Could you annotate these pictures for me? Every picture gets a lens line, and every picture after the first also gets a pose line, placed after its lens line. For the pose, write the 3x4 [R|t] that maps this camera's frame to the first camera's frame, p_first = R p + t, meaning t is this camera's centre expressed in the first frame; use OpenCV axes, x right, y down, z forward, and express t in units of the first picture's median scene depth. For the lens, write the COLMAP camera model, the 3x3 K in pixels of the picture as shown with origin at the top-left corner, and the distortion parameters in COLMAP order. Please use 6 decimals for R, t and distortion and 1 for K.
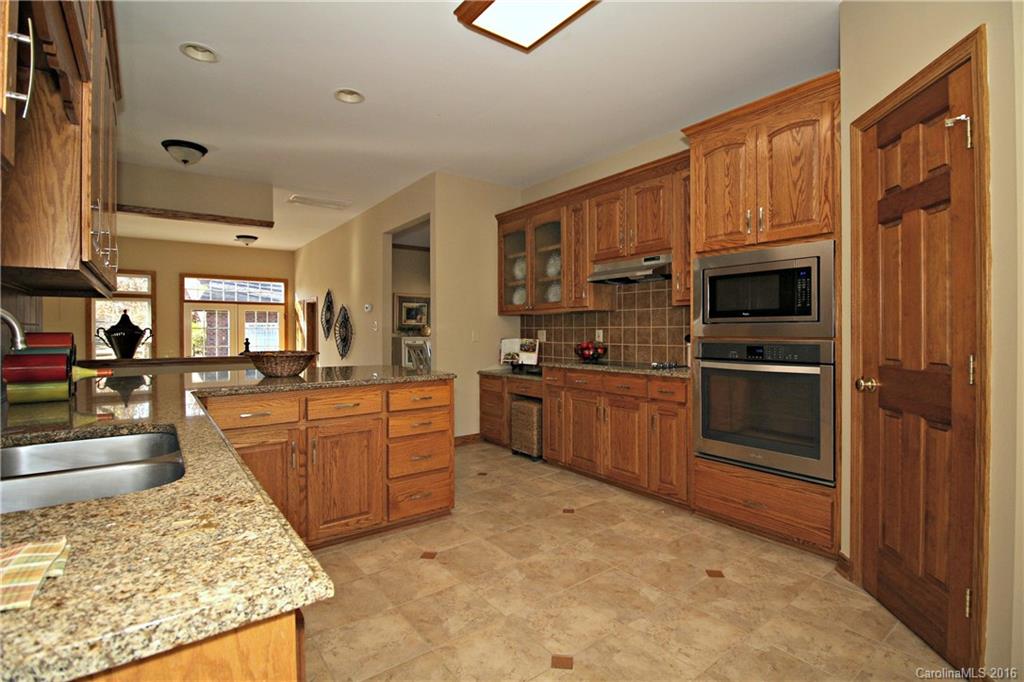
lens RADIAL K [[476.1, 0, 511.7], [0, 476.1, 335.4], [0, 0, 1]] dist [-0.004363, -0.008801]
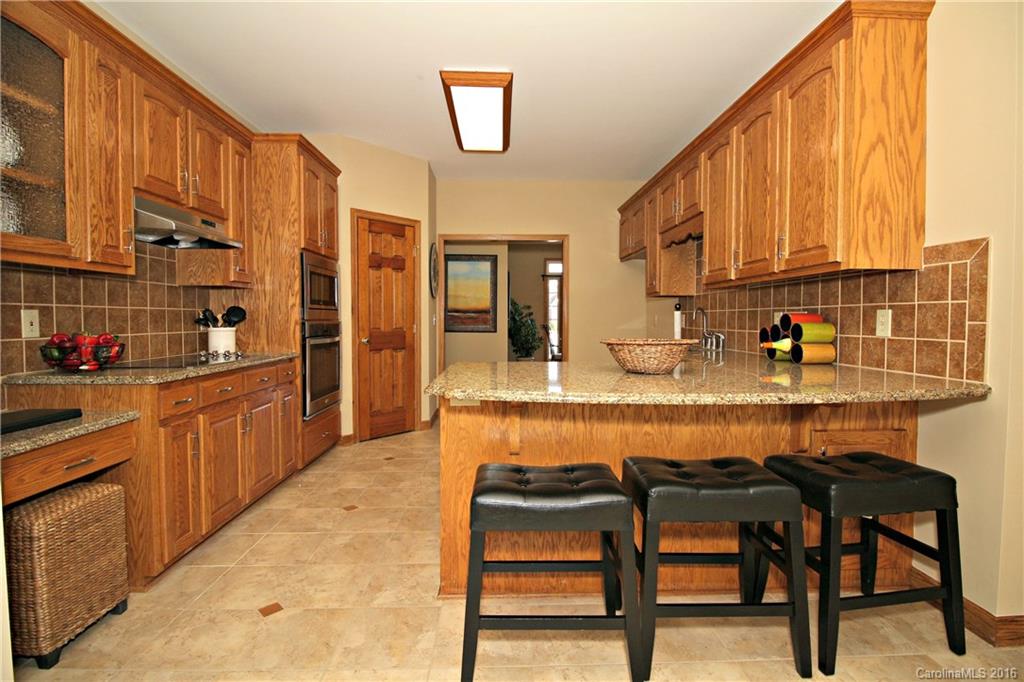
lens RADIAL K [[476.1, 0, 512.0], [0, 476.1, 335.4], [0, 0, 1]] dist [-0.004363, -0.008801]
pose [[-0.816683, -0.017569, 0.576819, -0.740362], [0.006740, 0.999178, 0.039977, -0.001823], [-0.577047, 0.036537, -0.815893, 1.734350]]
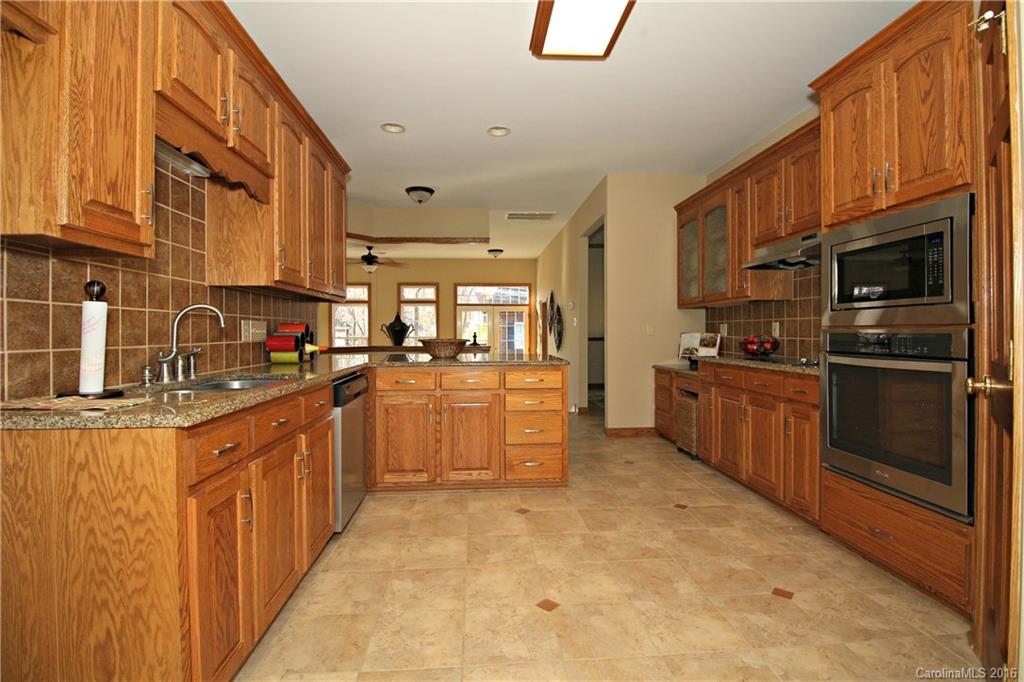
lens RADIAL K [[476.1, 0, 509.9], [0, 476.1, 336.1], [0, 0, 1]] dist [-0.004363, -0.008801]
pose [[0.839262, 0.006114, -0.543692, 0.391198], [-0.004537, 0.999981, 0.004241, 0.019557], [0.543708, -0.001093, 0.839274, -0.009026]]
